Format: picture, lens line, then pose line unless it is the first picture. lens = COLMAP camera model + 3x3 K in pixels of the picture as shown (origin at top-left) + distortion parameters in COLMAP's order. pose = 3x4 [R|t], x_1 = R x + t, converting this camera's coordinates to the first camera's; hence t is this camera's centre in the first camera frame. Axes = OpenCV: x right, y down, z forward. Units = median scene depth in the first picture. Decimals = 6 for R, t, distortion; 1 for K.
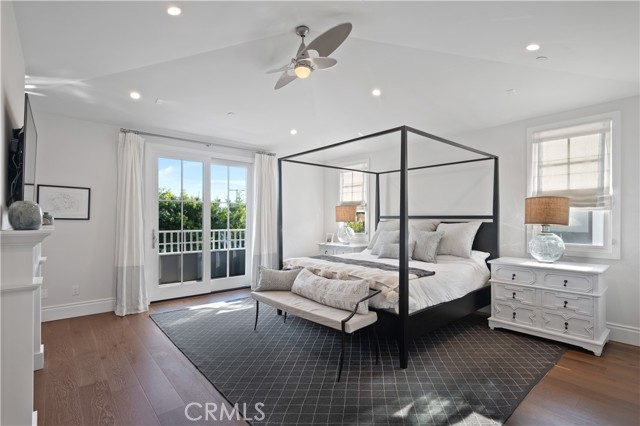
lens RADIAL K [[316.0, 0, 320.0], [0, 316.0, 213.0], [0, 0, 1]] dist [0.001498, 0.000125]
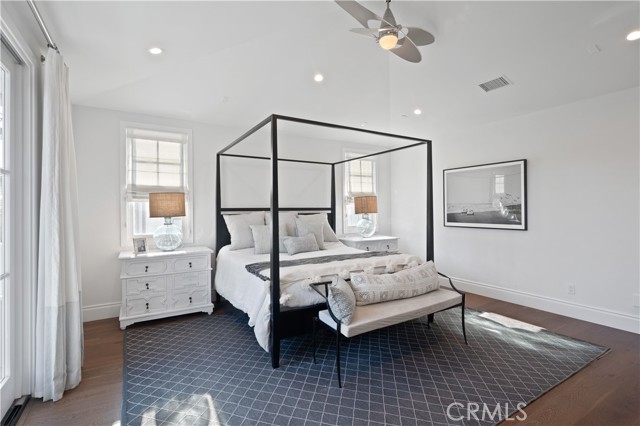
lens RADIAL K [[302.5, 0, 320.0], [0, 302.5, 213.0], [0, 0, 1]] dist [-0.003689, -0.000149]
pose [[0.165290, -0.011721, 0.986175, -0.585279], [-0.010723, 0.999849, 0.013681, 0.010928], [-0.986187, -0.012837, 0.165139, 0.690402]]
